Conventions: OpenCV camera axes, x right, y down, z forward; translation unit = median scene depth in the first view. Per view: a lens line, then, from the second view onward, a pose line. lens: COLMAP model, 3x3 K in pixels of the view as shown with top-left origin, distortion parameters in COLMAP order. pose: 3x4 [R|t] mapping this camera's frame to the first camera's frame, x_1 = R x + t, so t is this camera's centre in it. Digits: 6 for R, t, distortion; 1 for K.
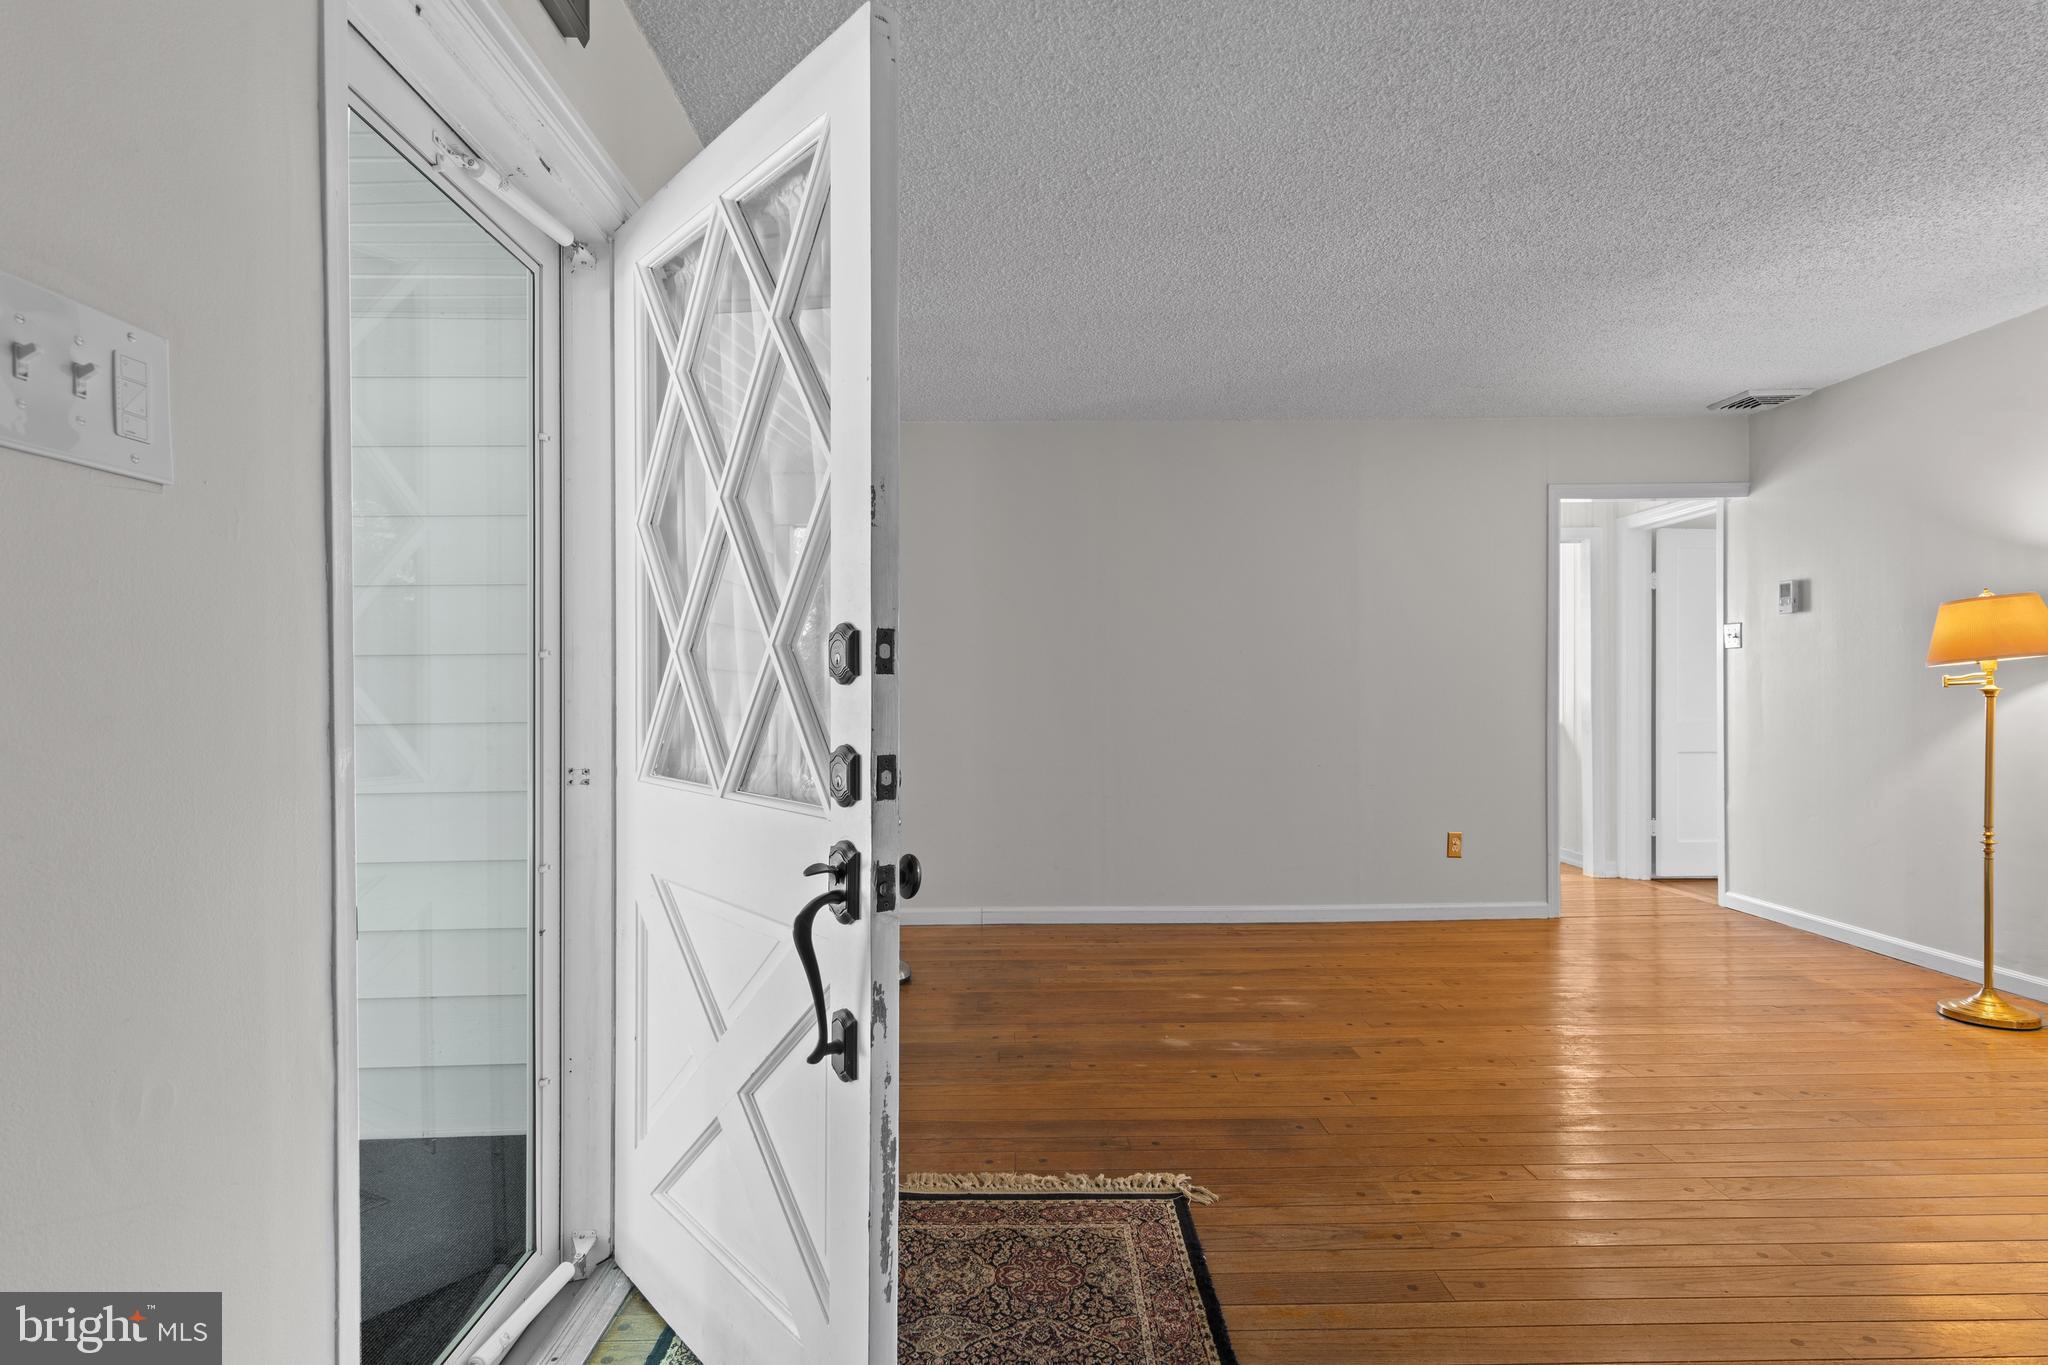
lens RADIAL K [[1055.1, 0, 1060.5], [0, 1055.1, 686.7], [0, 0, 1]] dist [0.012610, -0.004994]
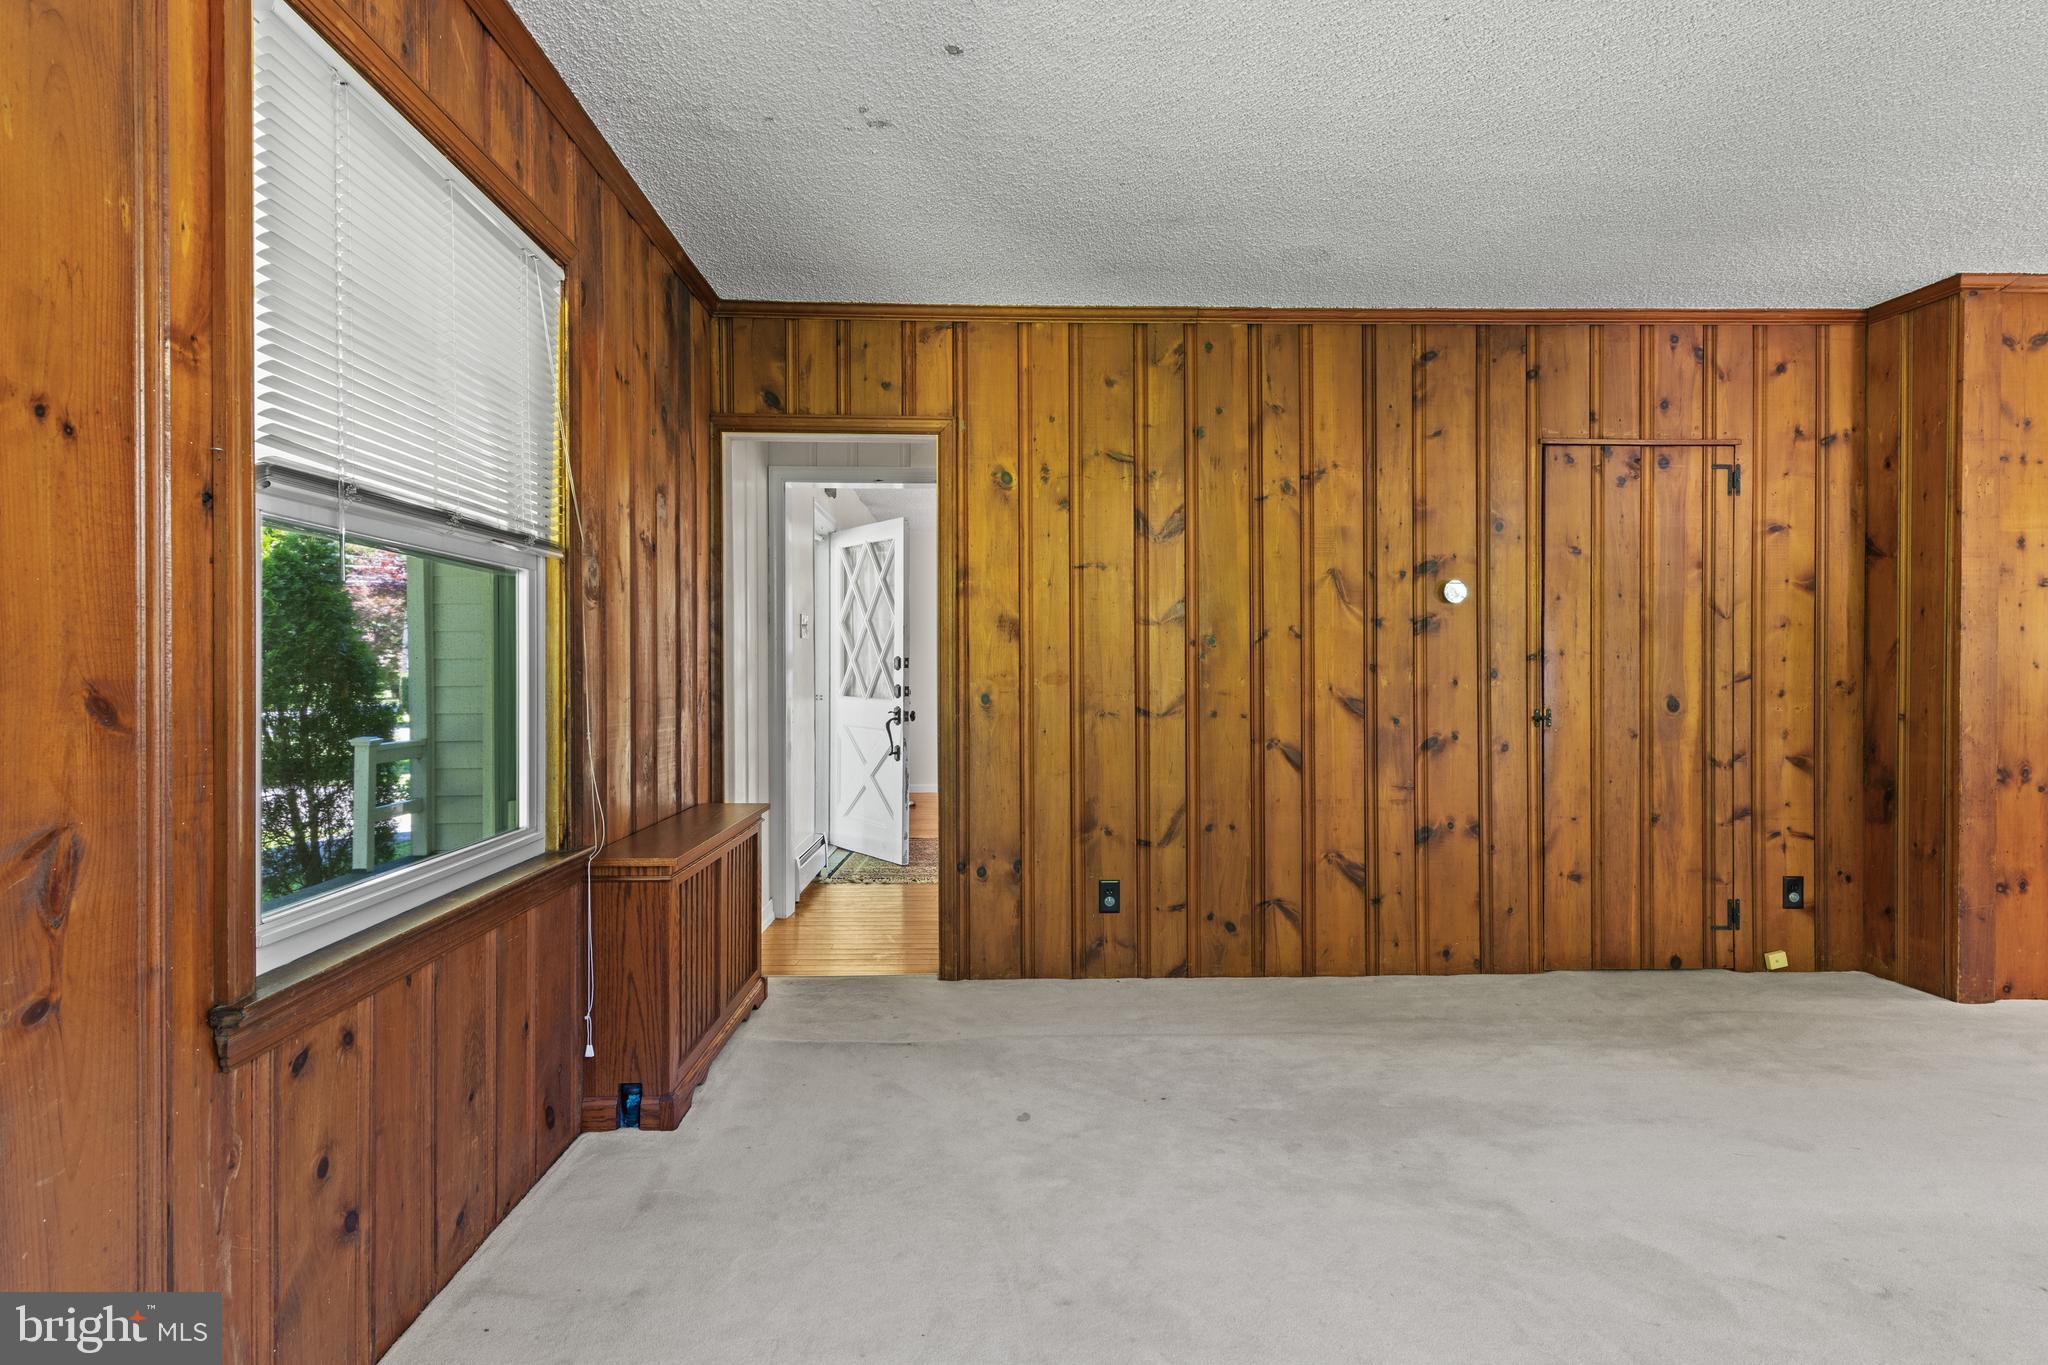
lens RADIAL K [[1055.1, 0, 1022.6], [0, 1055.1, 677.0], [0, 0, 1]] dist [0.012610, -0.004994]
pose [[0.995192, 0.004078, -0.097857, 0.596962], [-0.003325, 0.999964, 0.007867, -0.008353], [0.097885, -0.007504, 0.995169, -2.662018]]
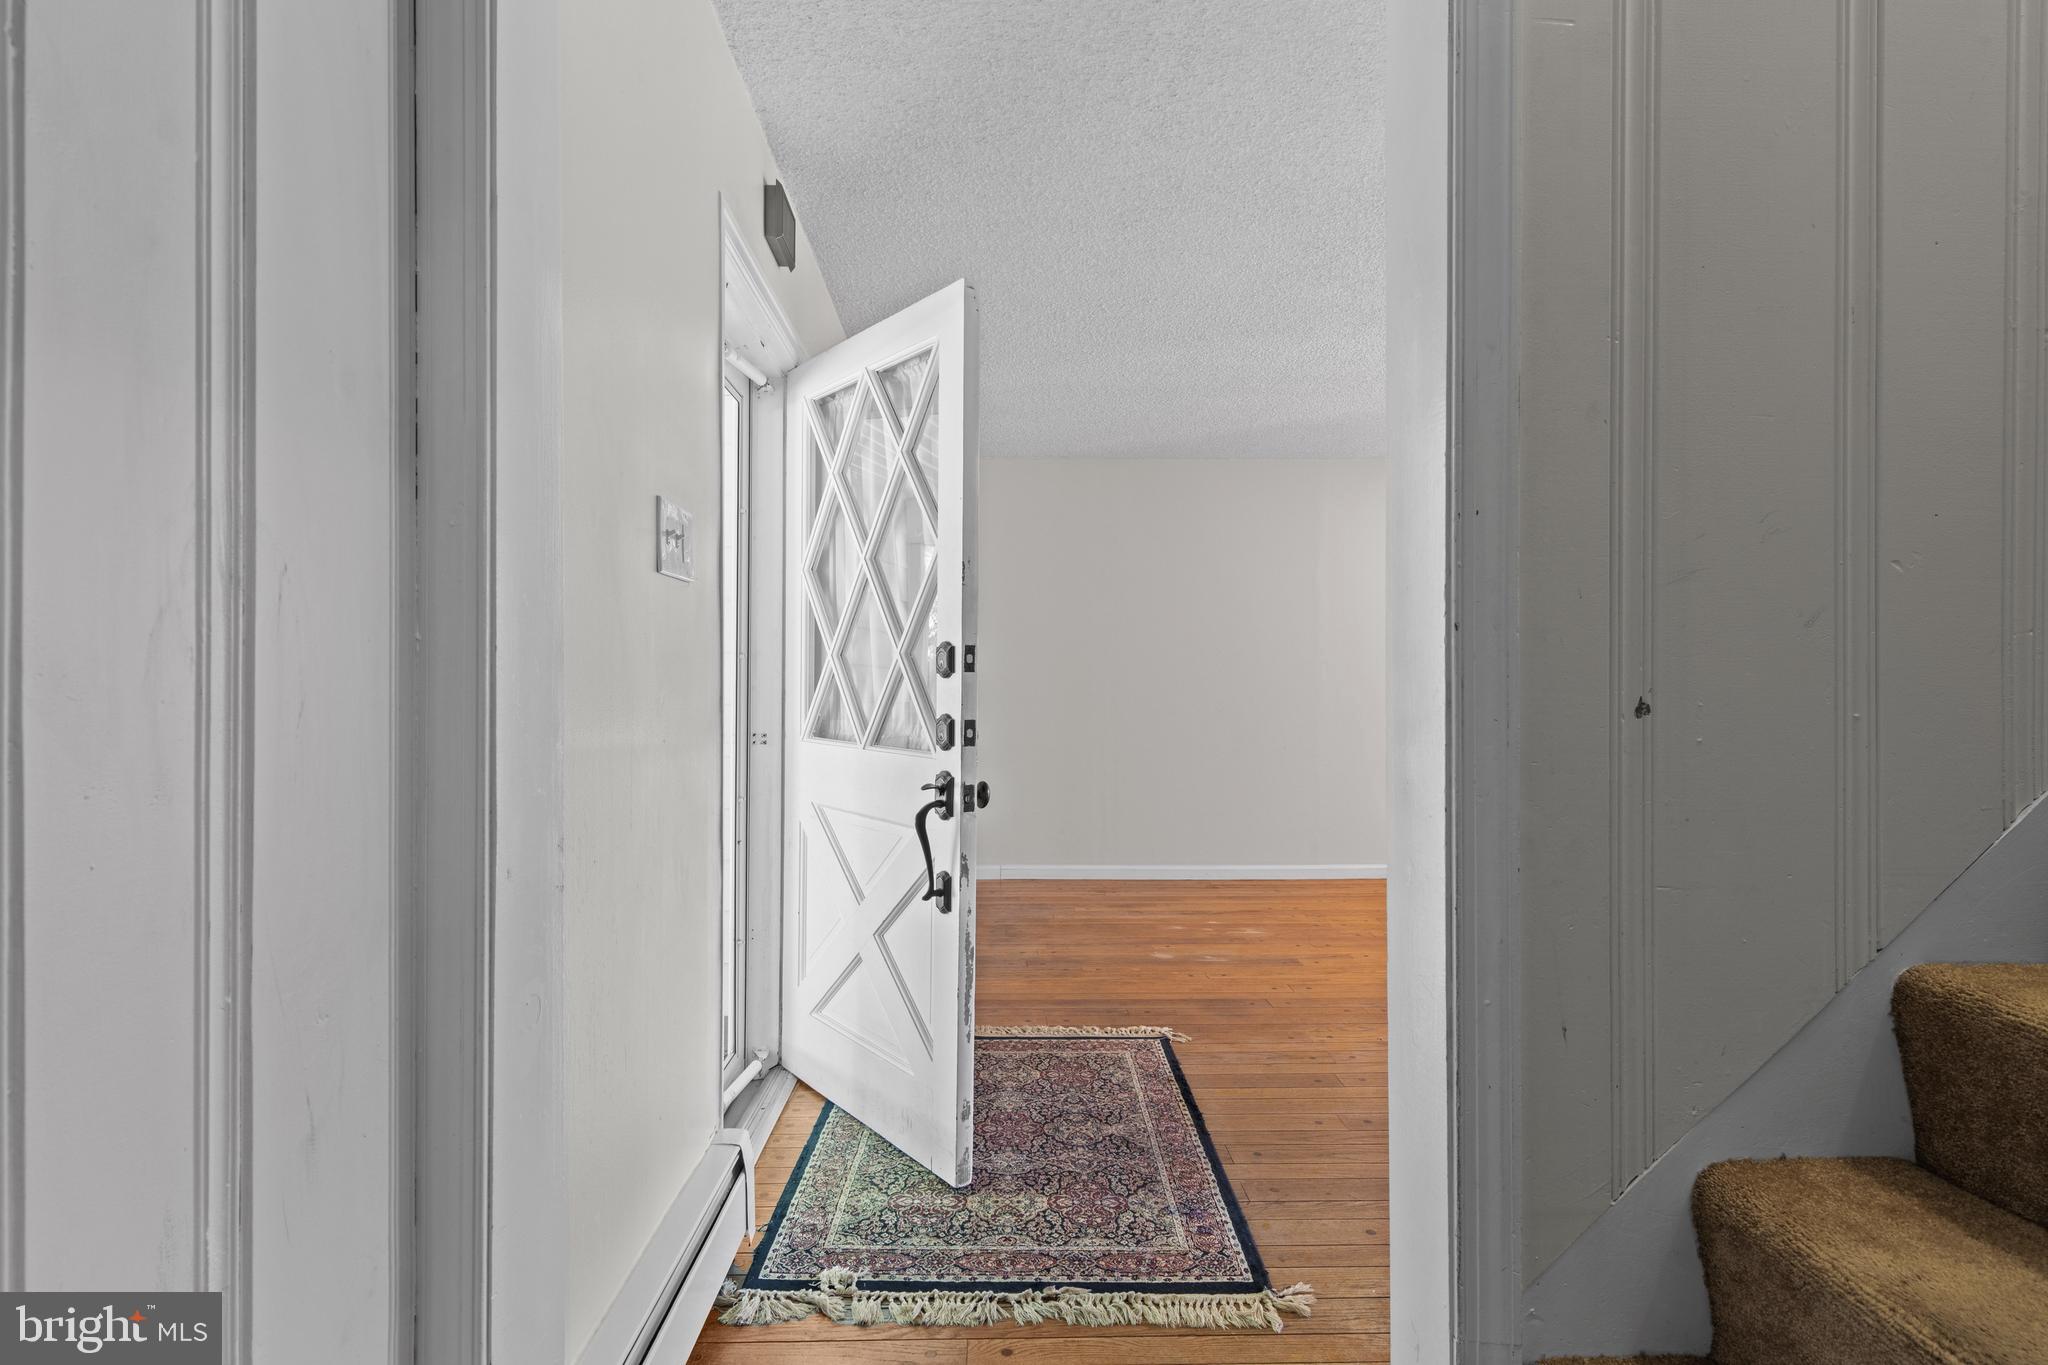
lens RADIAL K [[1055.1, 0, 1030.7], [0, 1055.1, 681.4], [0, 0, 1]] dist [0.012610, -0.004994]
pose [[0.995797, 0.007679, -0.091264, 0.067958], [-0.007568, 0.999970, 0.001563, -0.000060], [0.091273, -0.000866, 0.995826, -0.532933]]
